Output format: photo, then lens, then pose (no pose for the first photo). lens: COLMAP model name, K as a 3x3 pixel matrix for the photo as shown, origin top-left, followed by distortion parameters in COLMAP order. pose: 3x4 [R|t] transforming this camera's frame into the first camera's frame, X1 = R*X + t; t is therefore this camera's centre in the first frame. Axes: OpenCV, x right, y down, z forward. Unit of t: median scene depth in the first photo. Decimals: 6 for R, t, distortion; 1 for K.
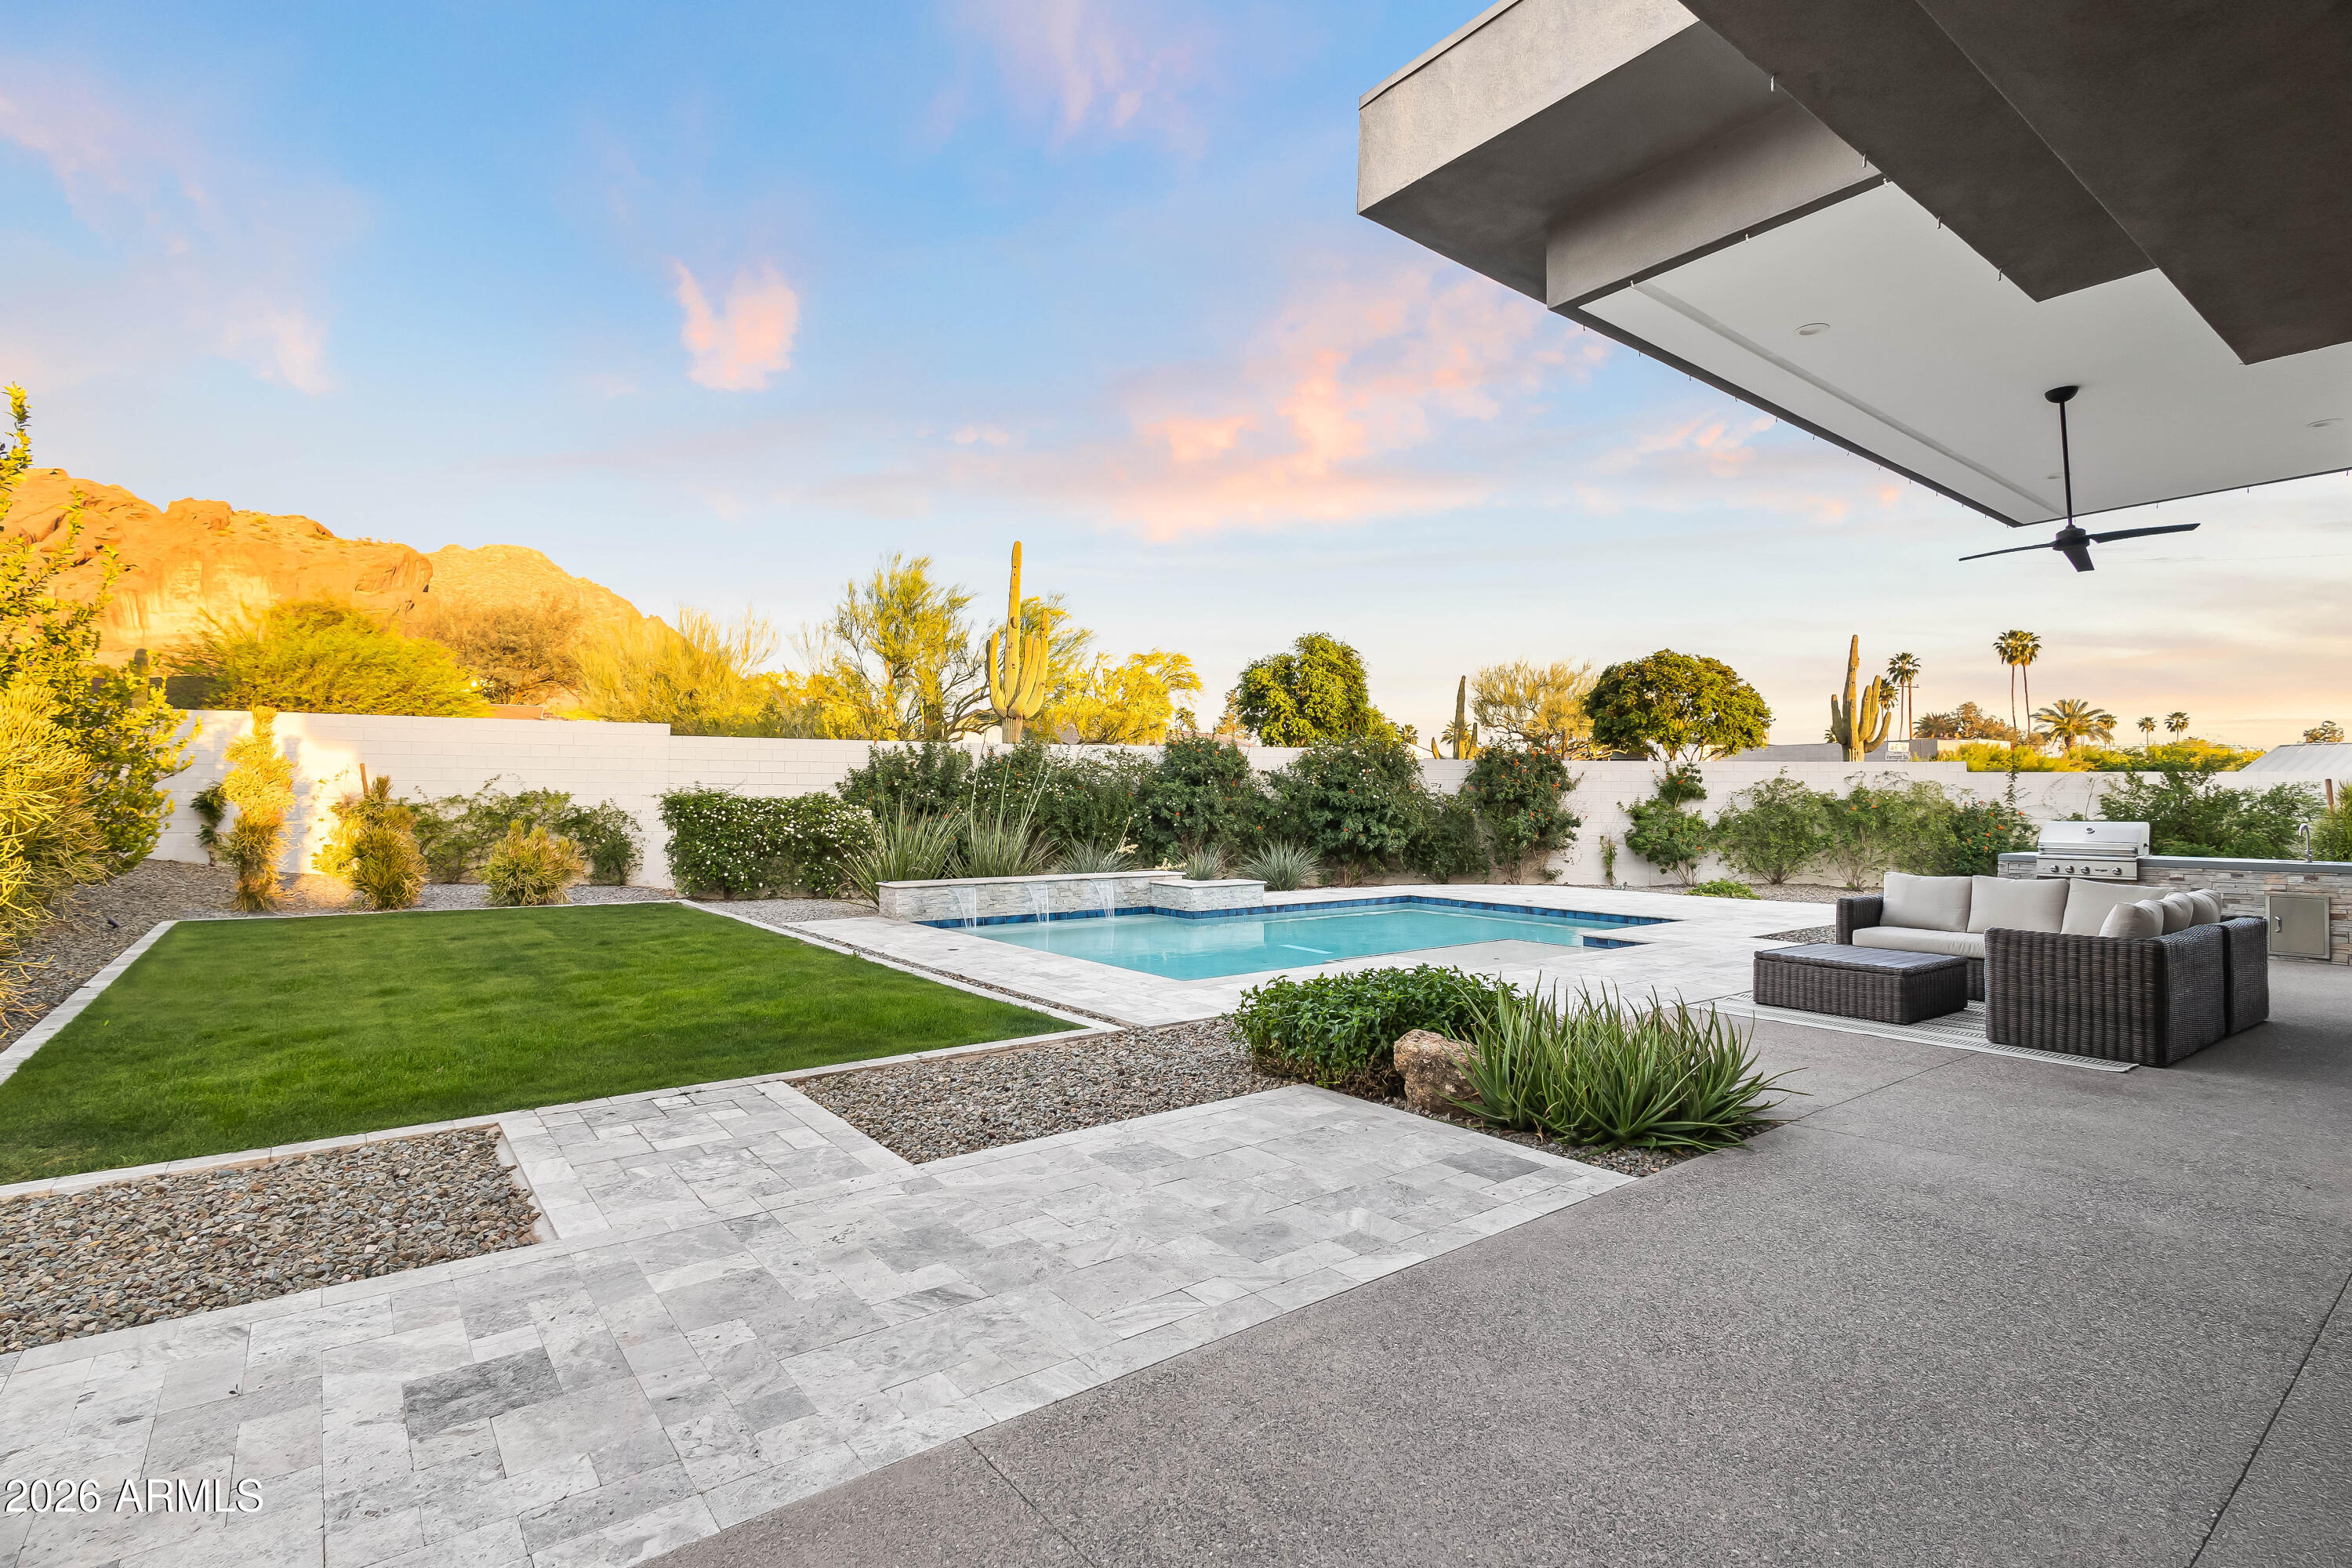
lens RADIAL K [[1130.9, 0, 1189.8], [0, 1130.9, 784.6], [0, 0, 1]] dist [0.001083, 0.000145]
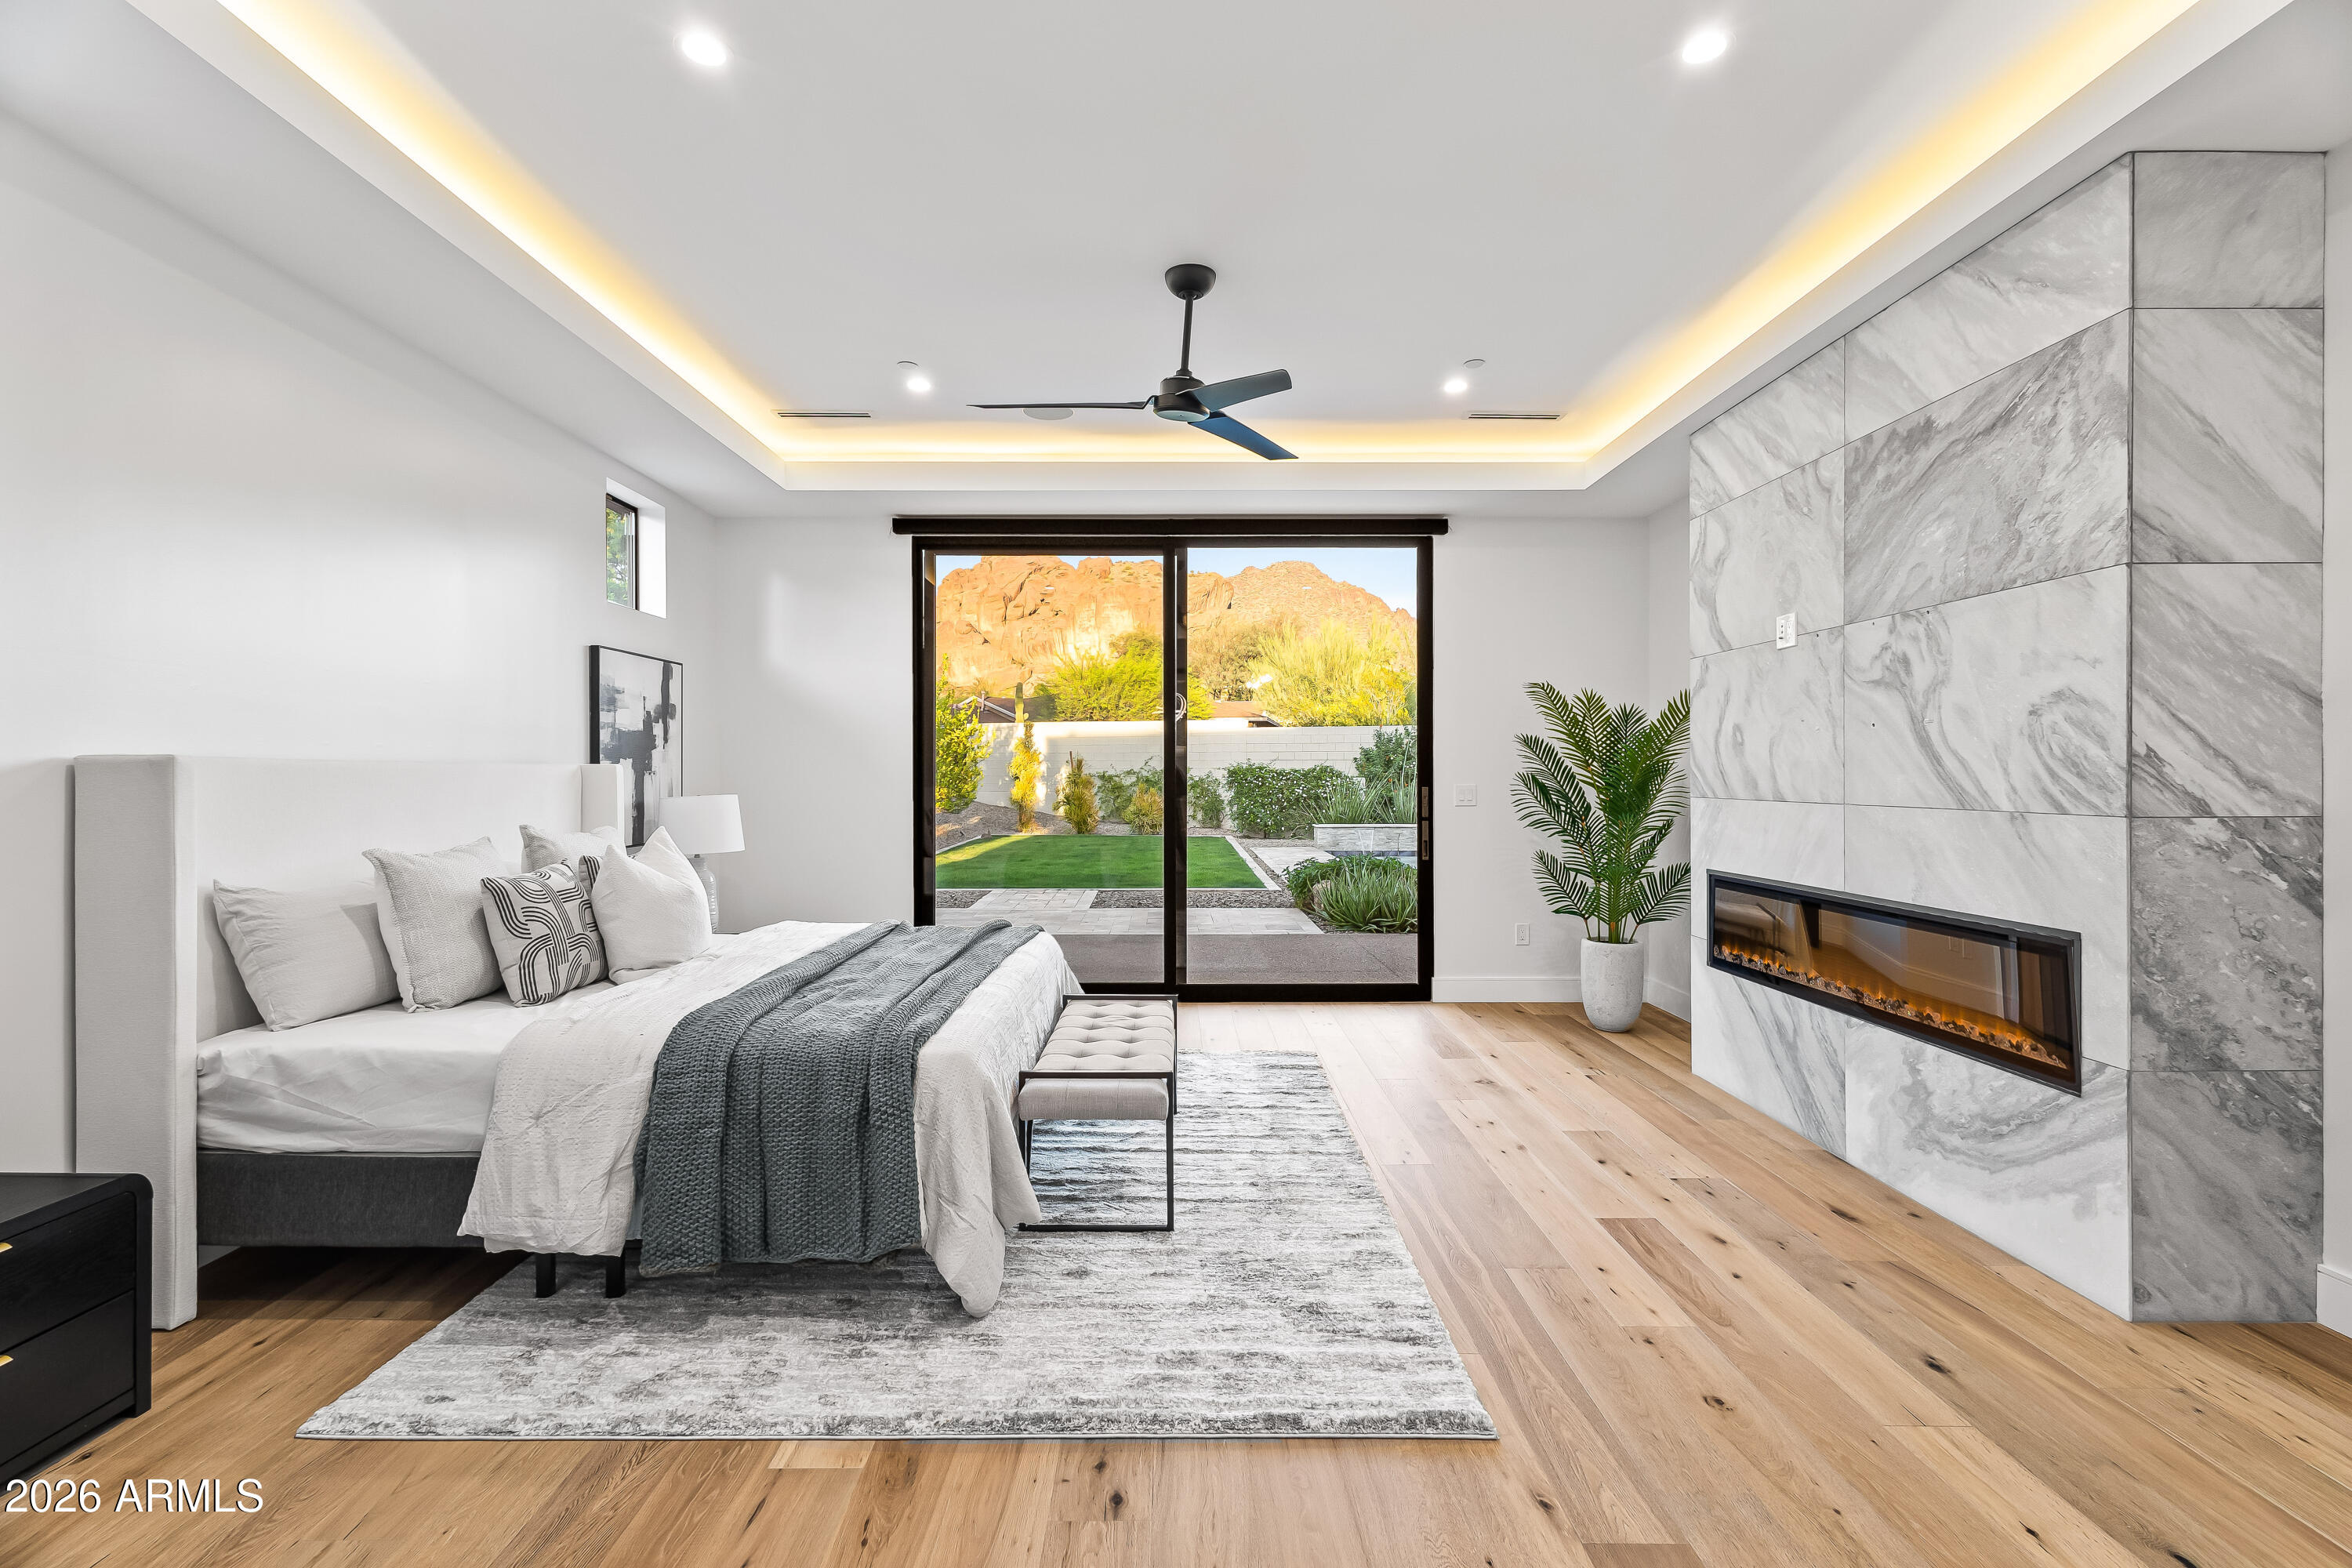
lens RADIAL K [[1130.9, 0, 1171.5], [0, 1130.9, 784.1], [0, 0, 1]] dist [0.001083, 0.000145]
pose [[0.783996, -0.000943, -0.620765, 0.360760], [0.016542, 0.999675, 0.019372, -0.000176], [0.620545, -0.025456, 0.783757, -0.213020]]
